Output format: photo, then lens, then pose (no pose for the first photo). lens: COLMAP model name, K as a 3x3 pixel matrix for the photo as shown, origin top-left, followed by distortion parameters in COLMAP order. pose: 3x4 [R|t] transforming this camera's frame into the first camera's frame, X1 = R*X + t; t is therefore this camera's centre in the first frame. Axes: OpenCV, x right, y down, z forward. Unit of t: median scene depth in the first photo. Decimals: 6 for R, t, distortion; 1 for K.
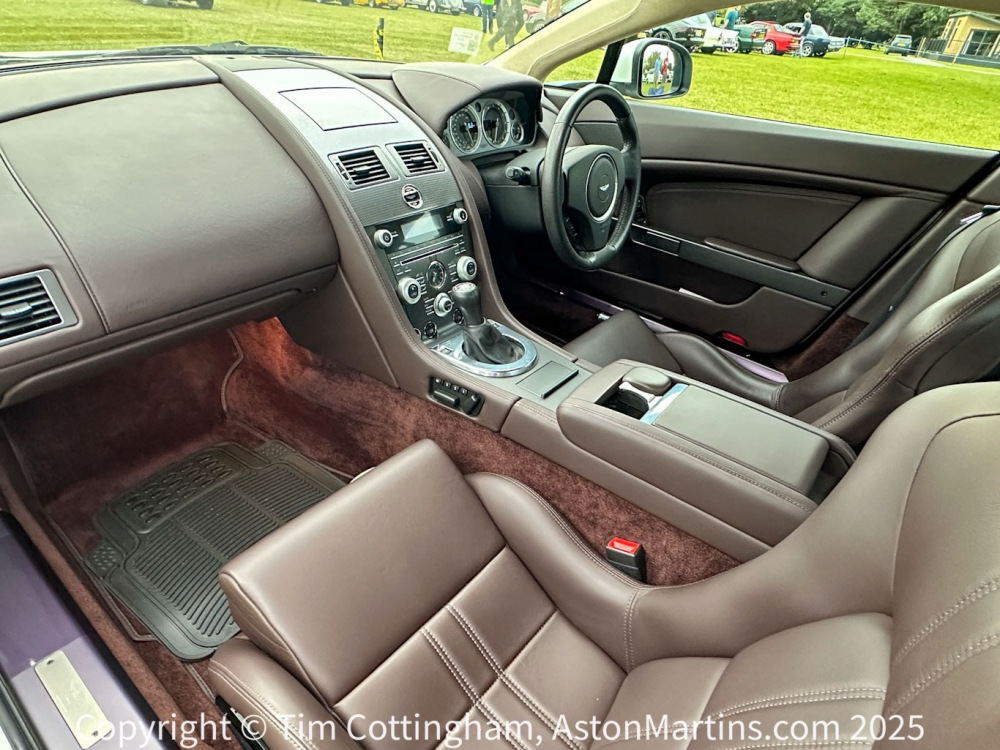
lens RADIAL K [[570.2, 0, 496.5], [0, 570.2, 383.1], [0, 0, 1]] dist [-0.000158, 0.000103]
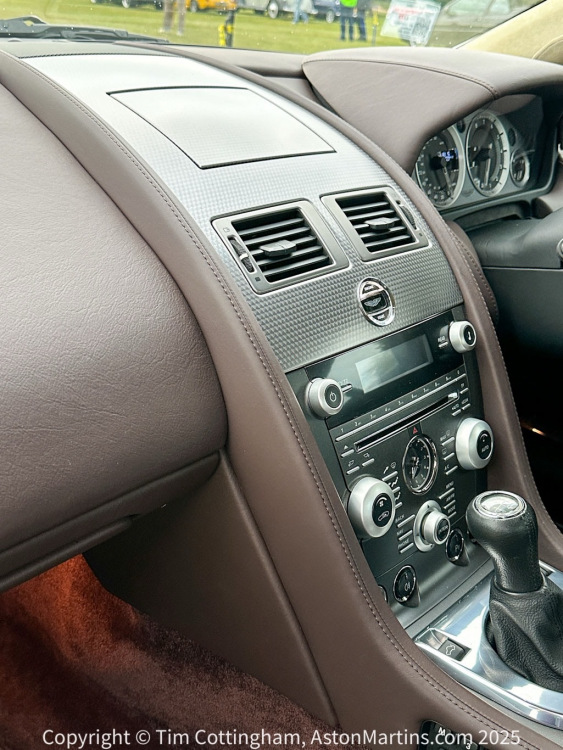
lens RADIAL K [[778.9, 0, 281.5], [0, 778.9, 375.0], [0, 0, 1]] dist [0.157275, -0.318245]
pose [[0.997420, 0.010866, -0.070960, -0.170363], [-0.022006, 0.987169, -0.158153, -0.156191], [0.068331, 0.159306, 0.984862, 0.352603]]
